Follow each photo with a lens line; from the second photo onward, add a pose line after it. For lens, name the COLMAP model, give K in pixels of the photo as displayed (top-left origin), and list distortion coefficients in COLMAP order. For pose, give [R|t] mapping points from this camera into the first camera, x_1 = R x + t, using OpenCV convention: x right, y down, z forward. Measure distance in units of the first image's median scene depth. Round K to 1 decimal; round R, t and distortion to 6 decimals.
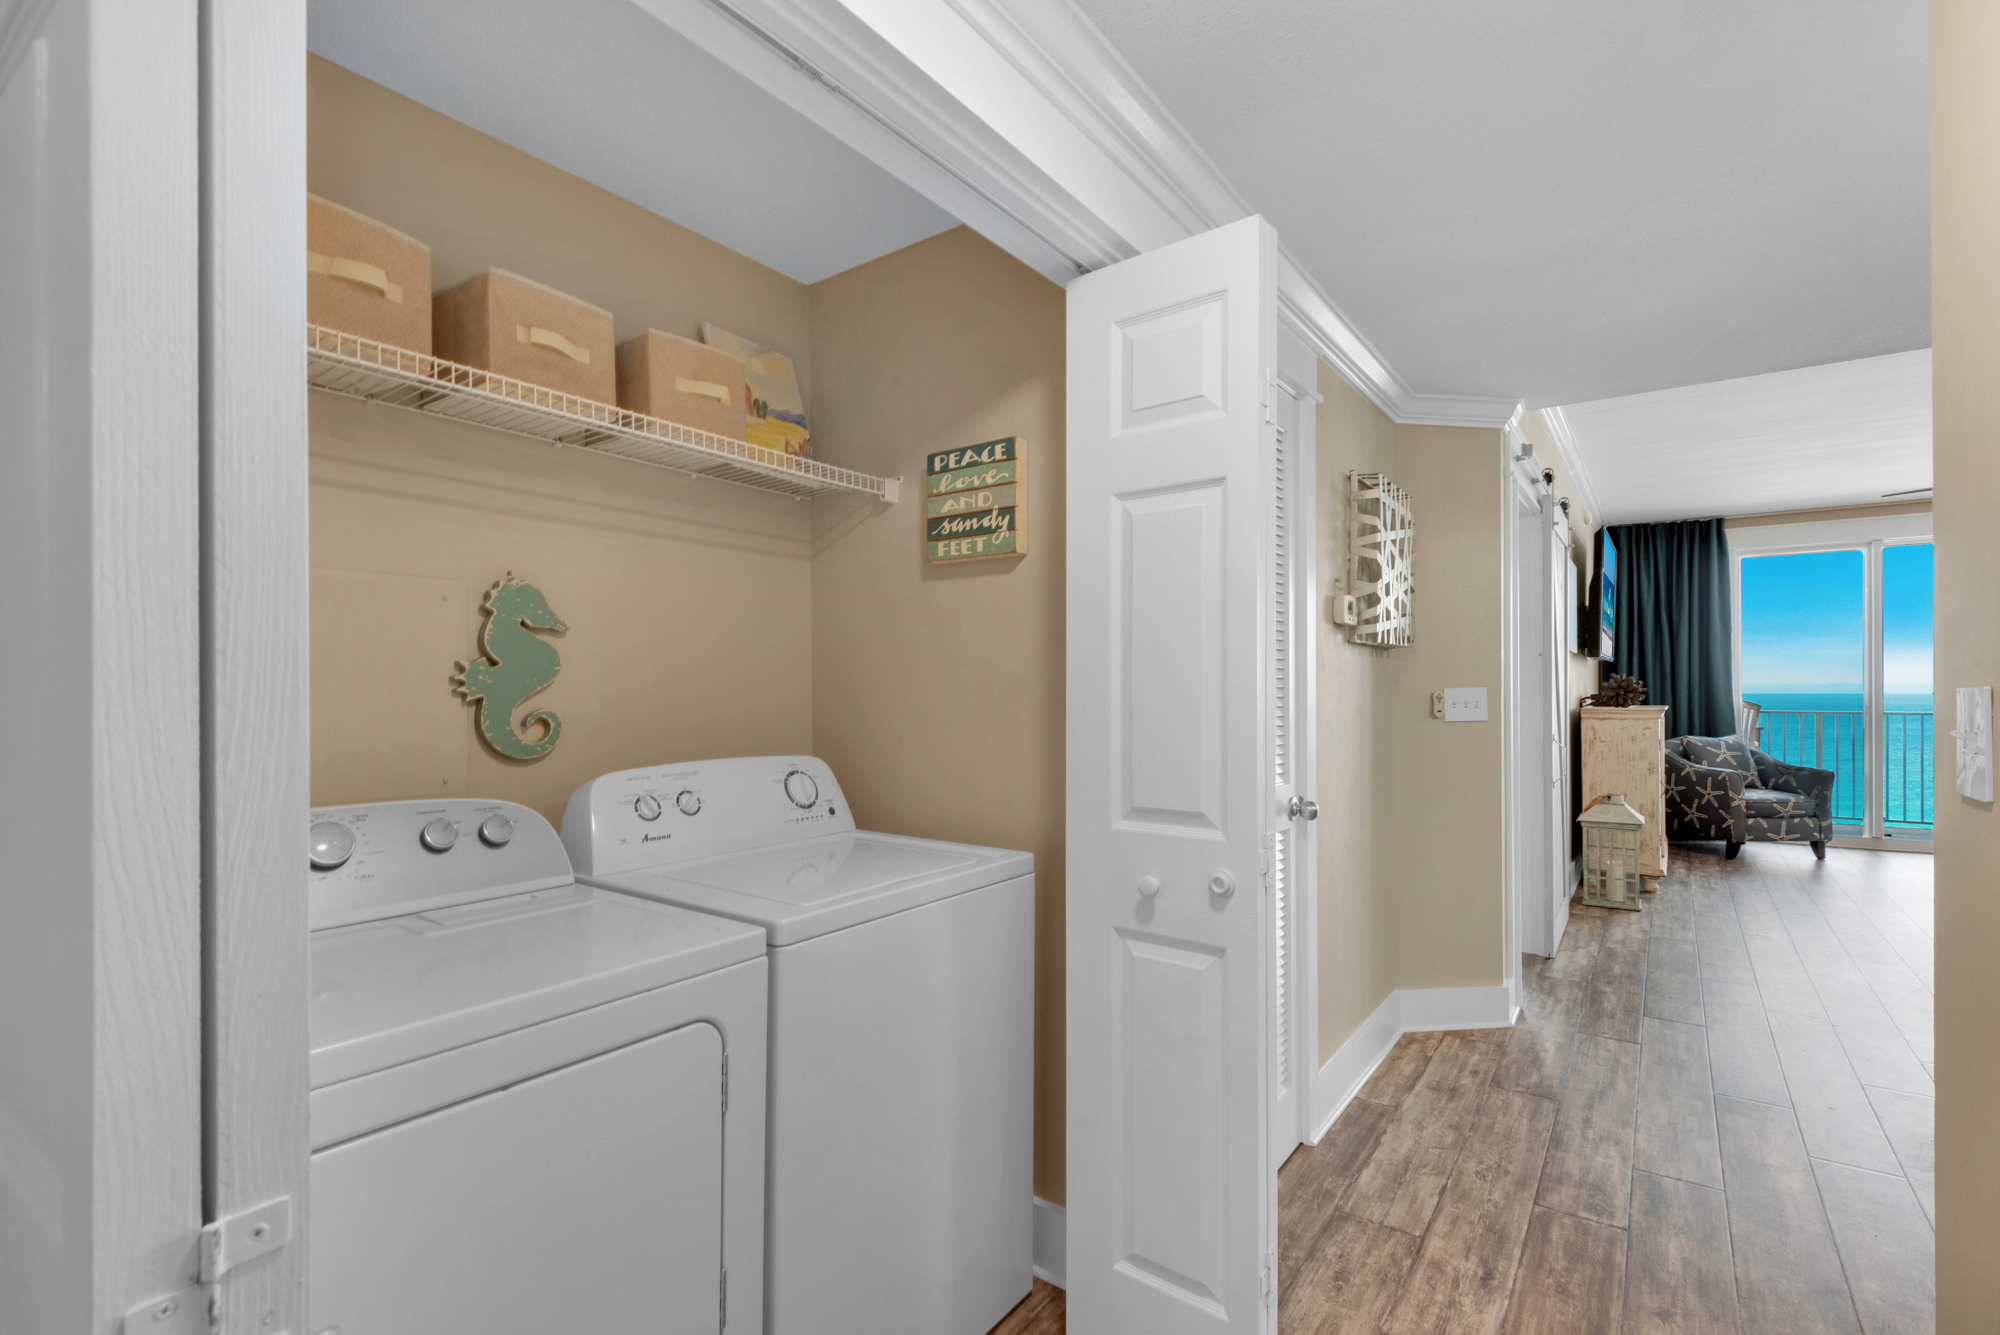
lens RADIAL K [[882.4, 0, 1003.0], [0, 882.4, 688.6], [0, 0, 1]] dist [-0.018286, -0.000579]
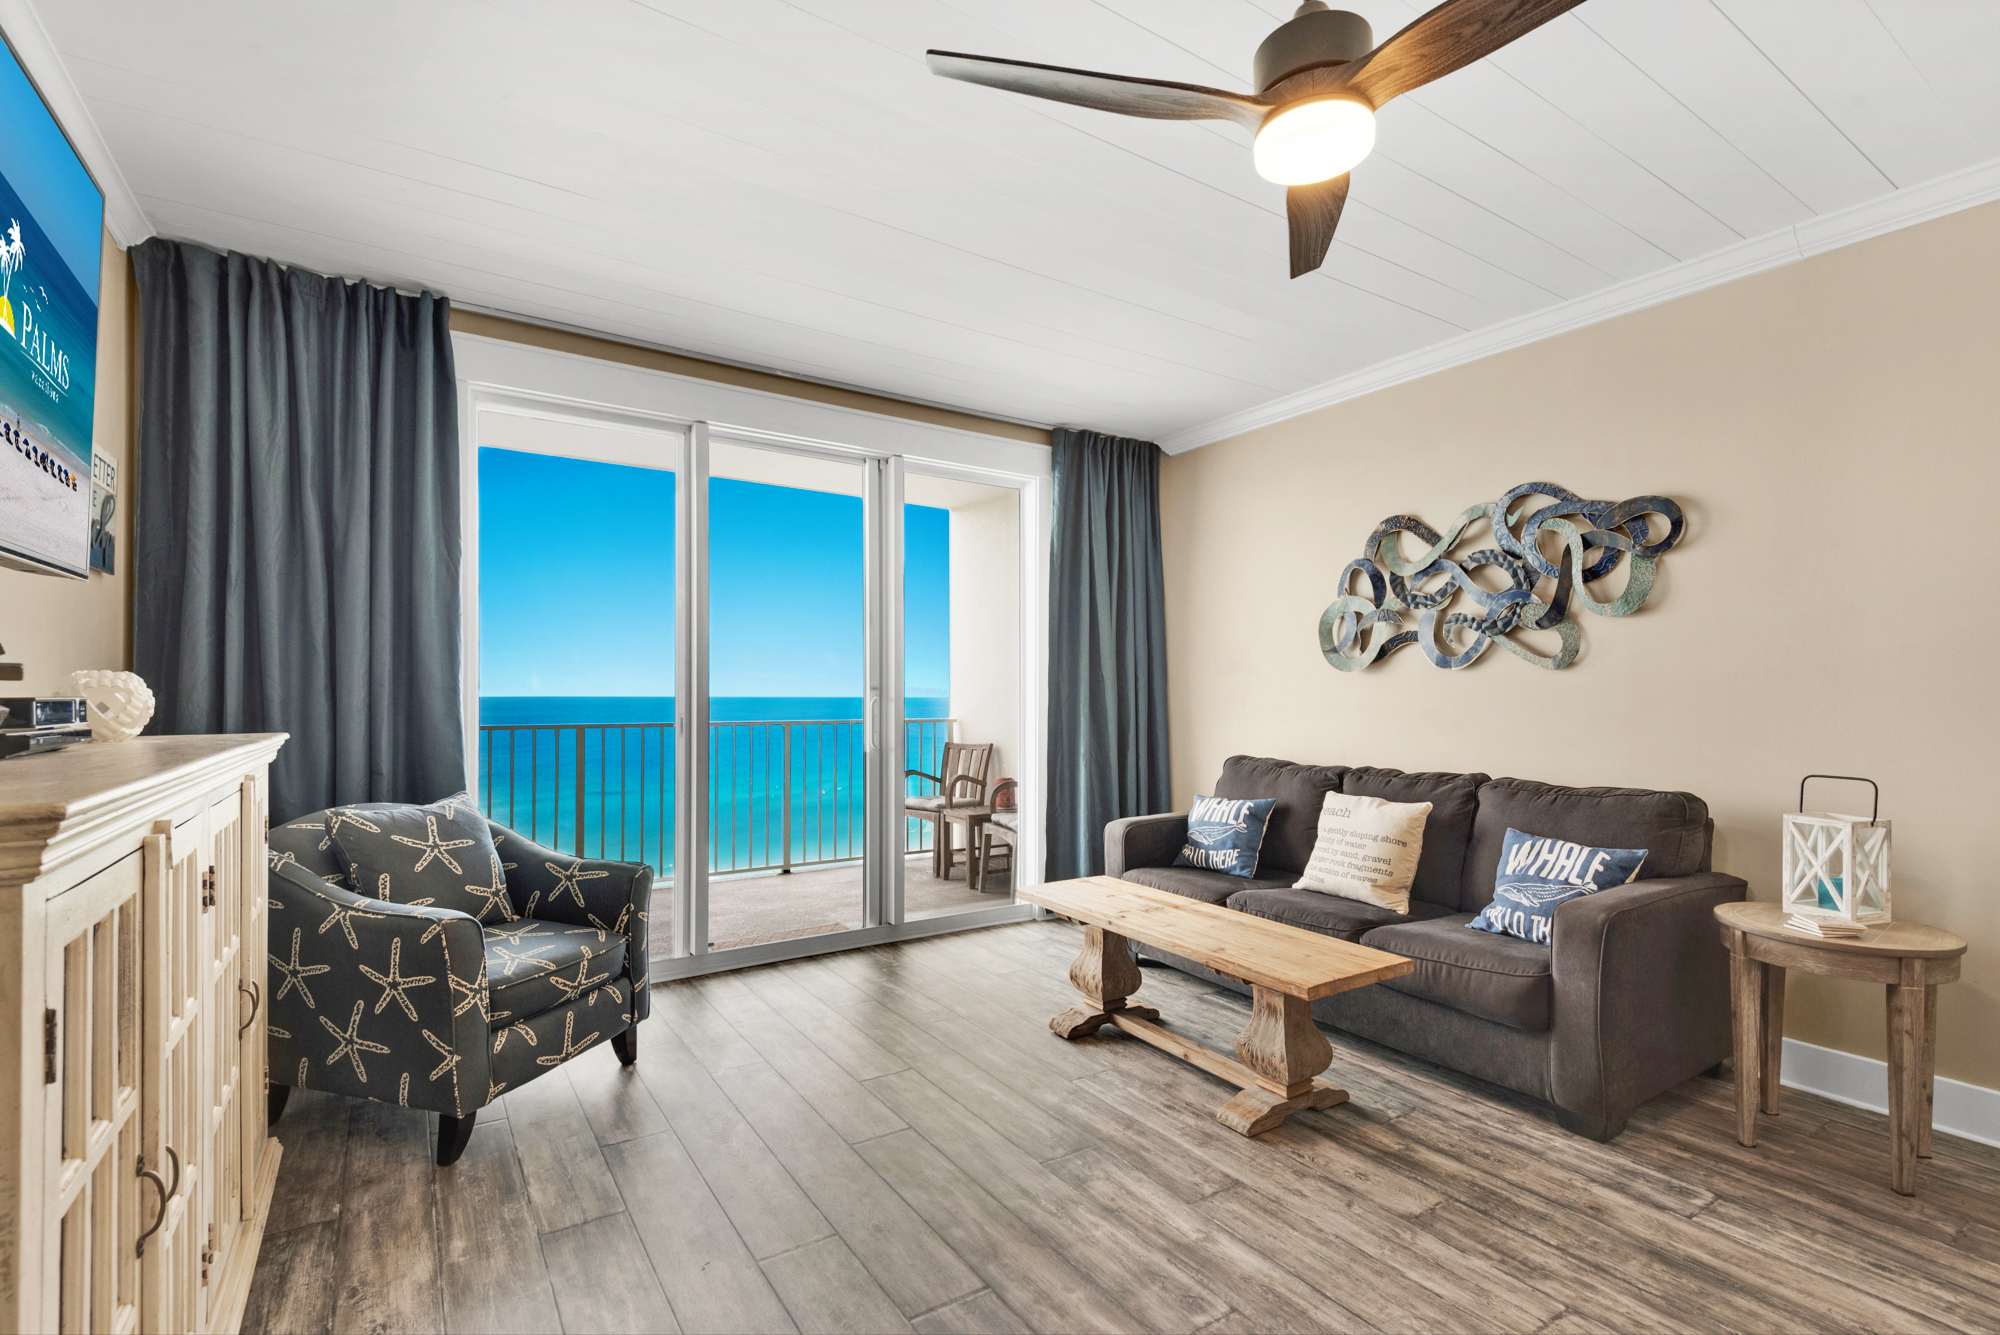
lens RADIAL K [[882.4, 0, 1003.0], [0, 882.4, 688.6], [0, 0, 1]] dist [-0.018286, -0.000579]
pose [[0.279880, 0.016841, 0.959887, 0.554784], [-0.029603, 0.999522, -0.008905, 0.000005], [-0.959578, -0.025923, 0.280245, 0.687925]]
